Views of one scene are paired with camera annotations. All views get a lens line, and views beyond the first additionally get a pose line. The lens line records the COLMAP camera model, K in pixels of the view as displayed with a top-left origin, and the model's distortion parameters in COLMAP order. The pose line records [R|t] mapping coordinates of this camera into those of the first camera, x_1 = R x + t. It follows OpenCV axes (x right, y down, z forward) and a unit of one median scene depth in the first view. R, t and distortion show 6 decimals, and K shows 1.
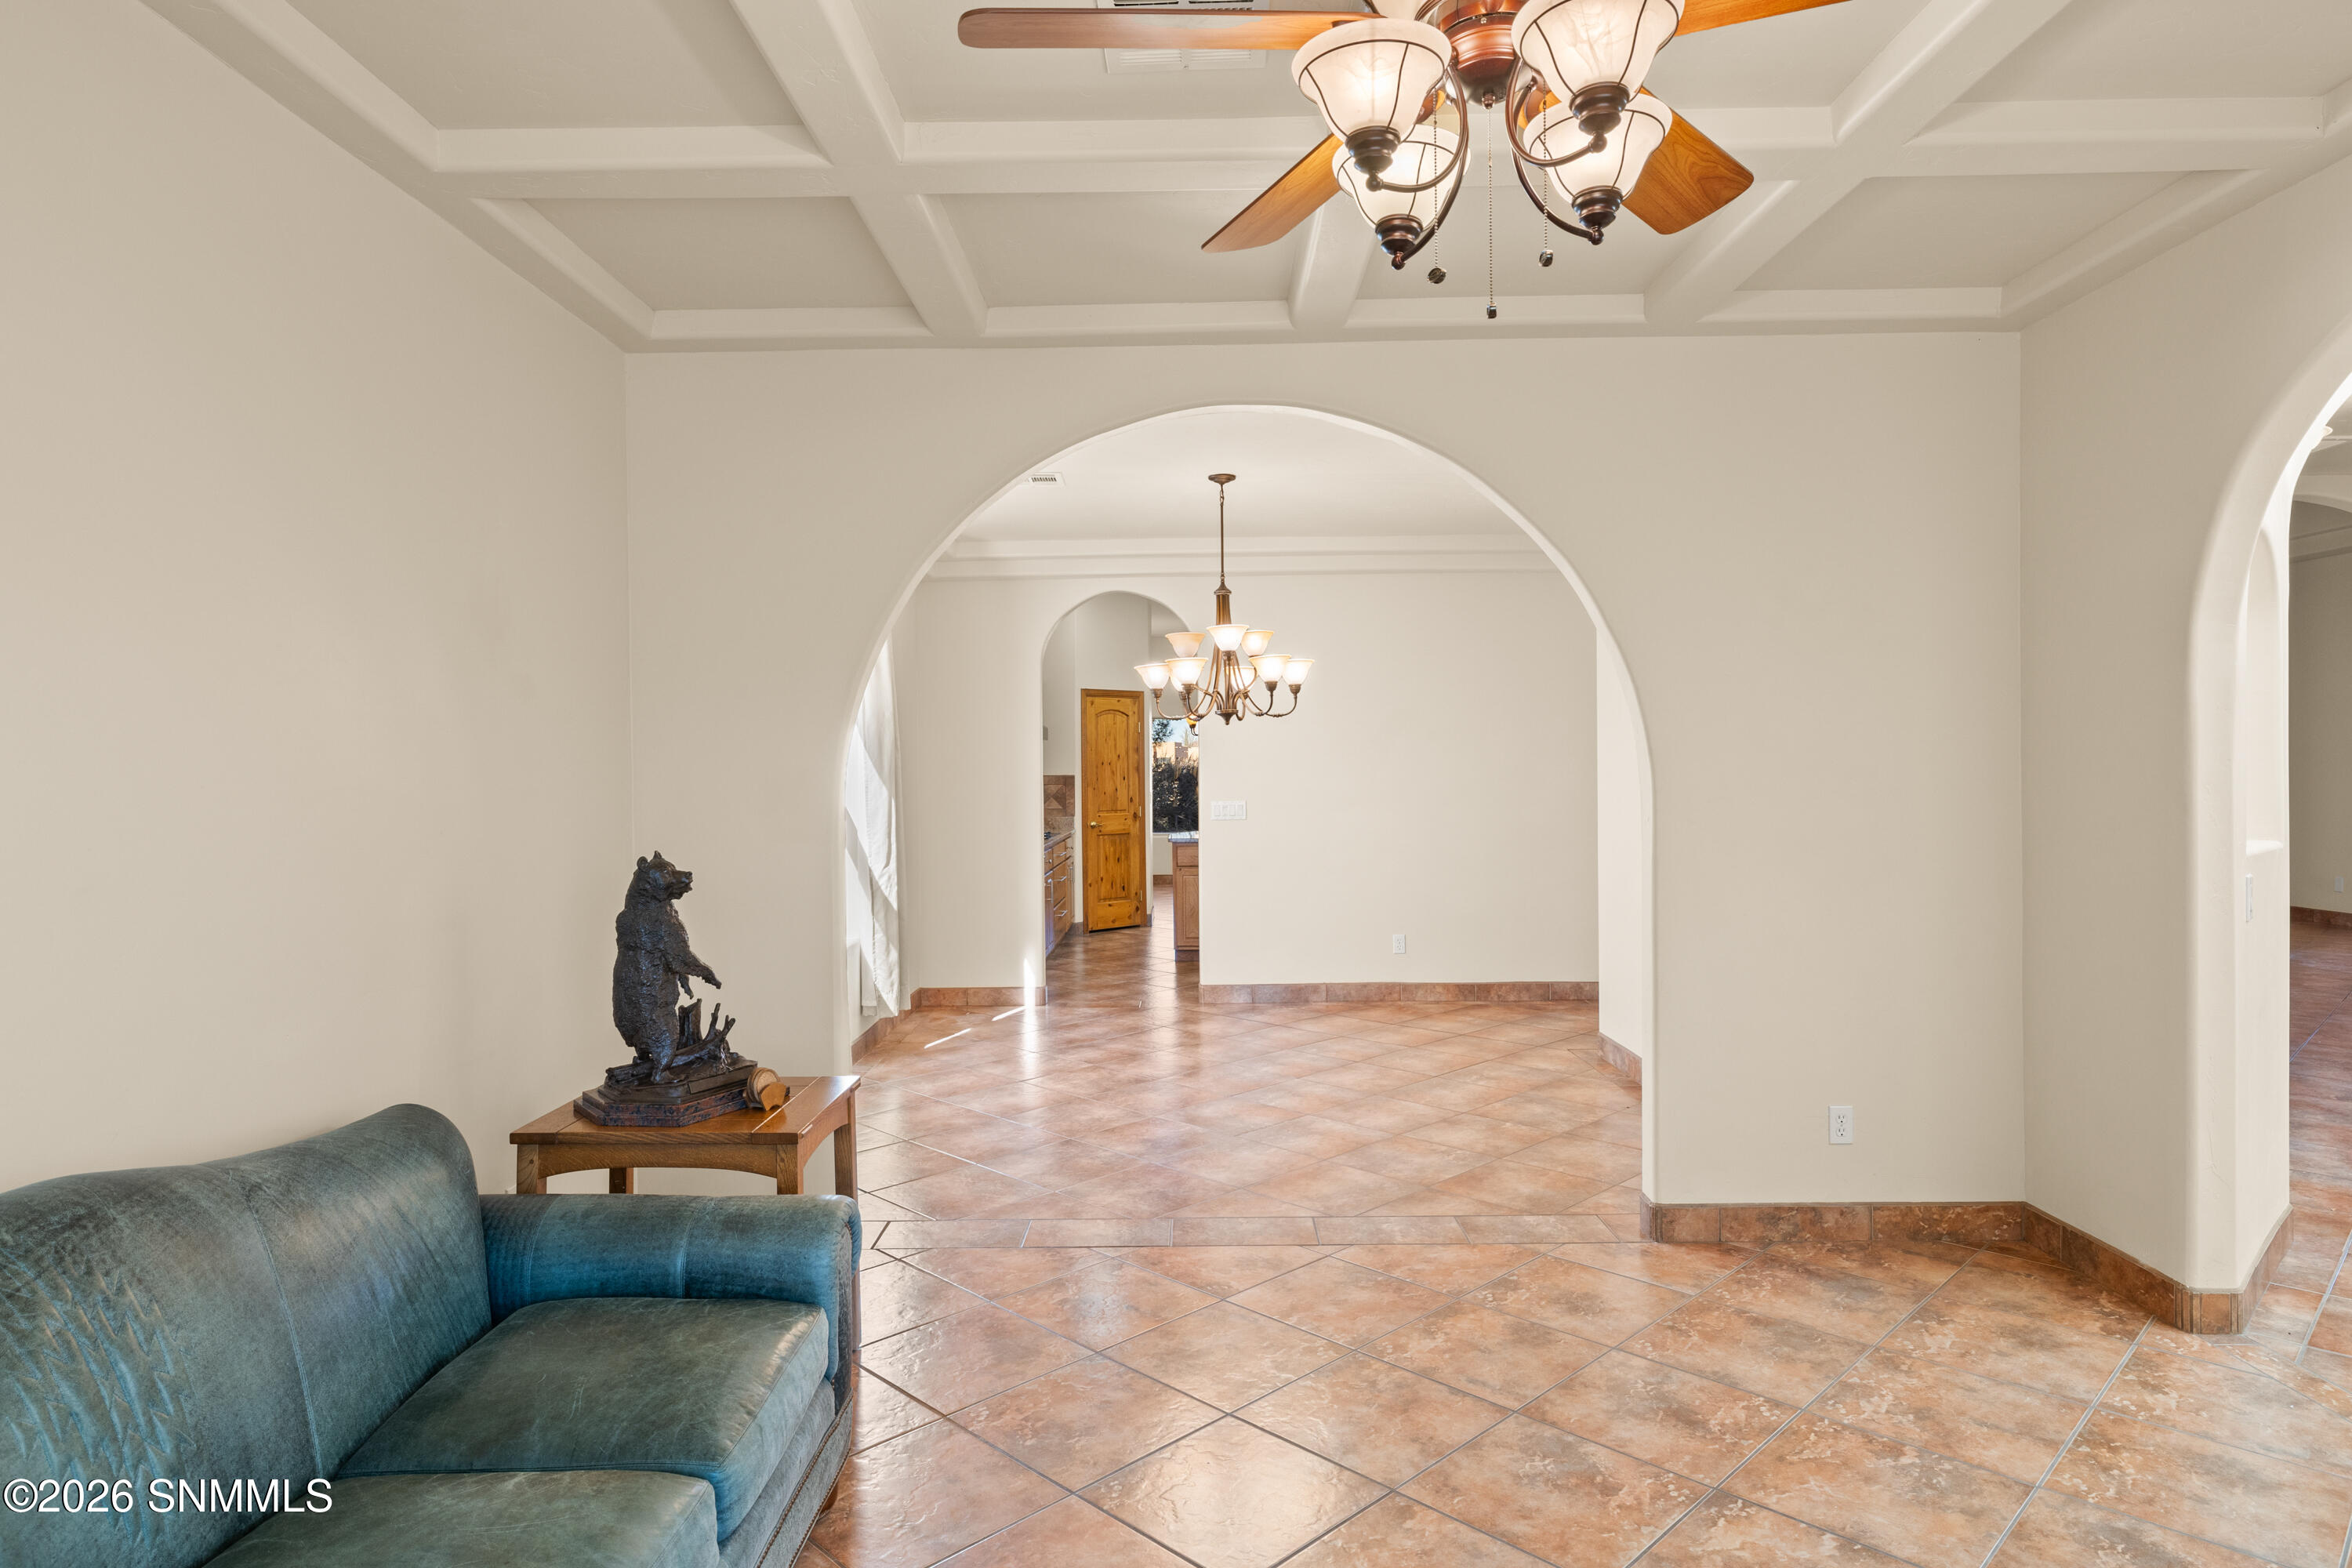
lens RADIAL K [[1340.2, 0, 1177.9], [0, 1340.2, 780.1], [0, 0, 1]] dist [-0.003404, 0.002454]
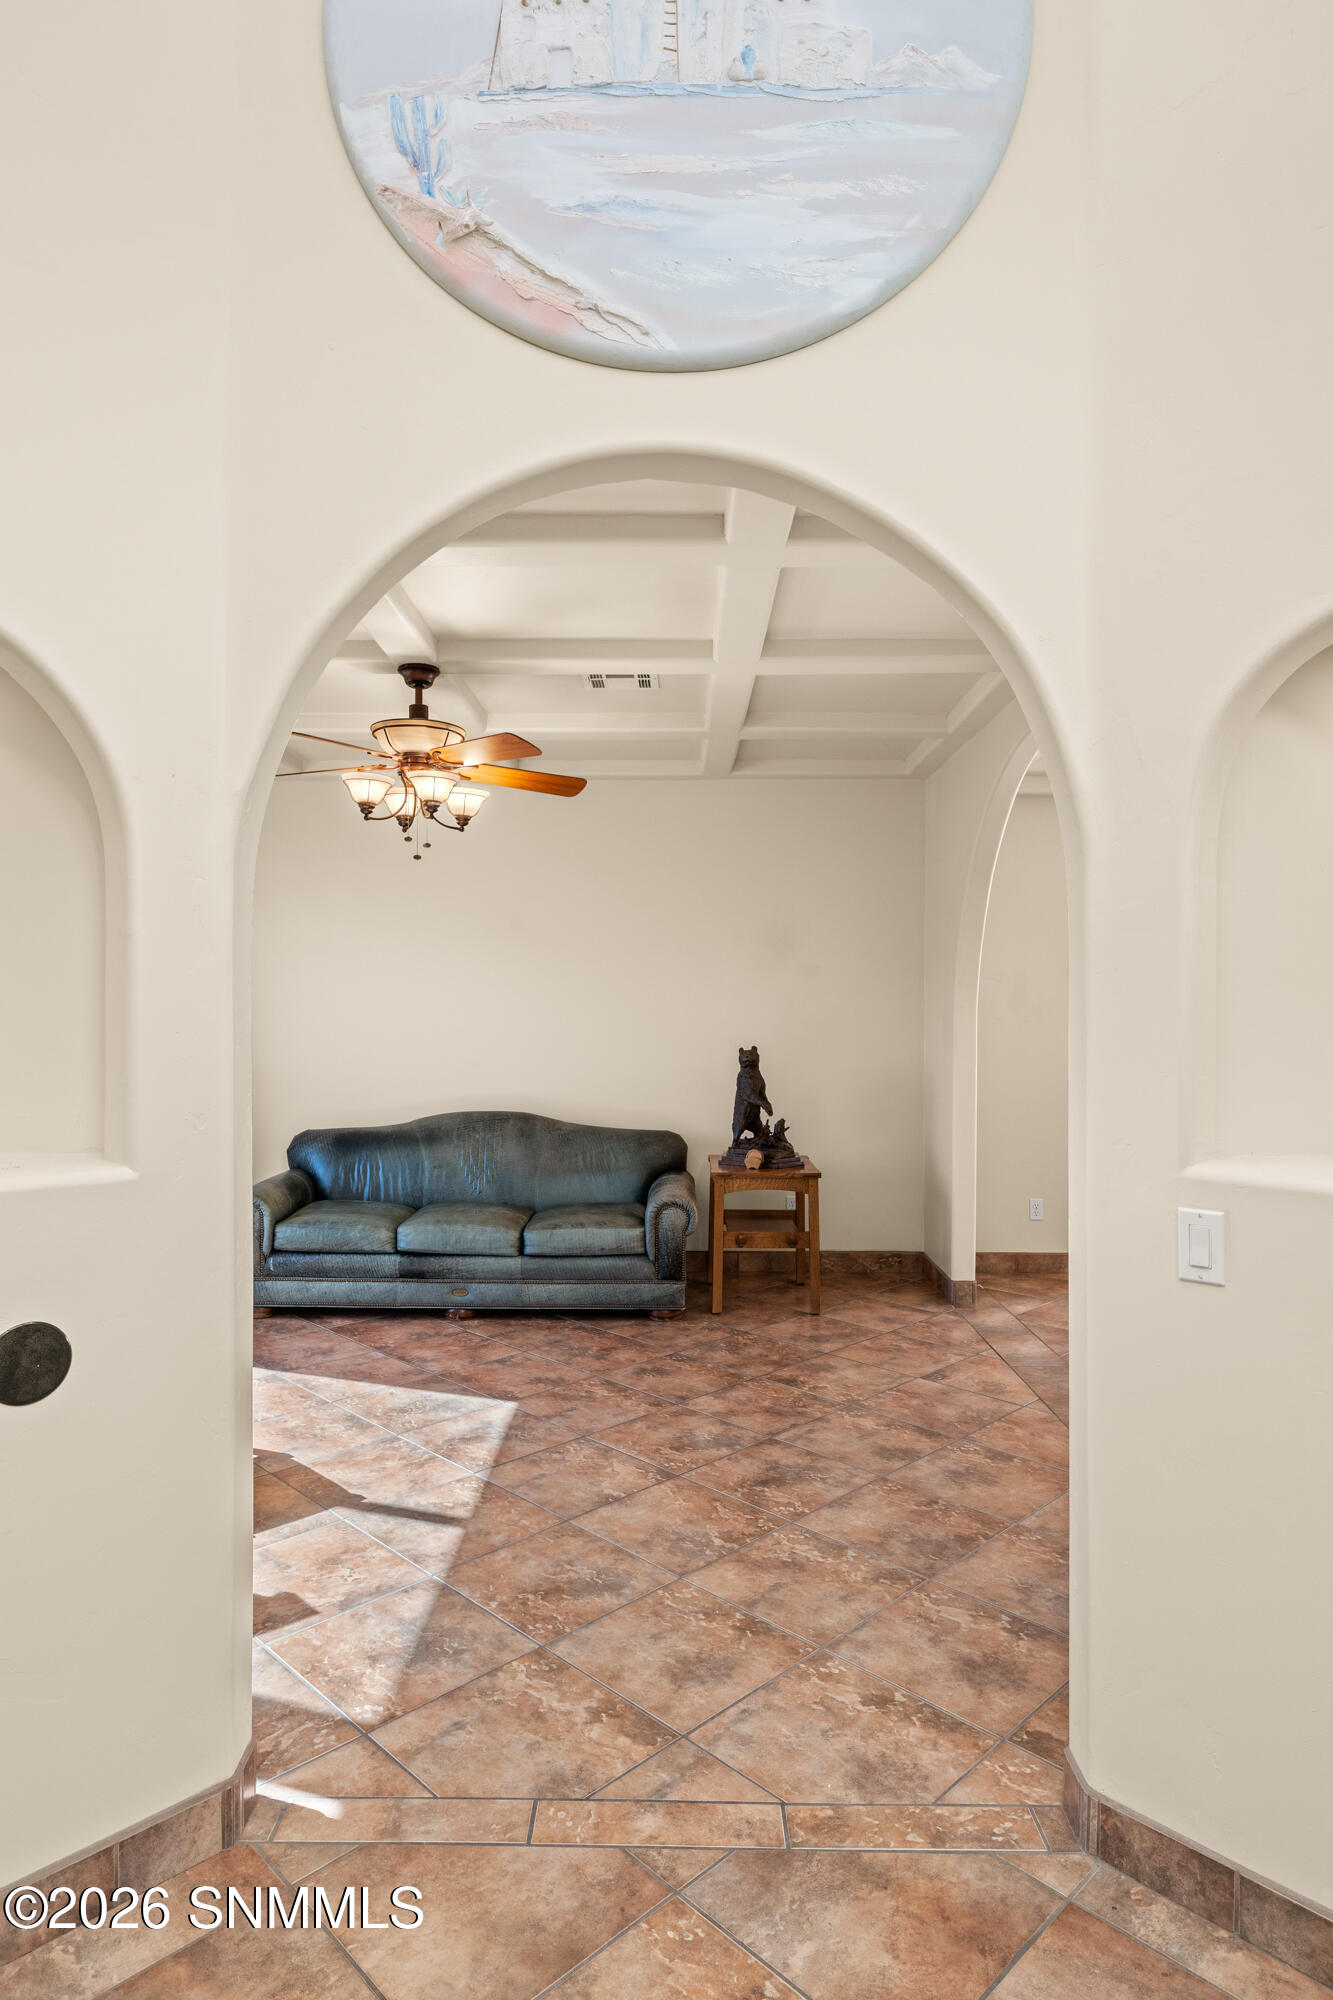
lens RADIAL K [[1139.6, 0, 674.1], [0, 1139.6, 1007.2], [0, 0, 1]] dist [-0.003404, 0.002454]
pose [[0.006341, 0.008742, -0.999942, 1.545941], [-0.013709, 0.999869, 0.008655, -0.031192], [0.999886, 0.013653, 0.006460, 0.868967]]
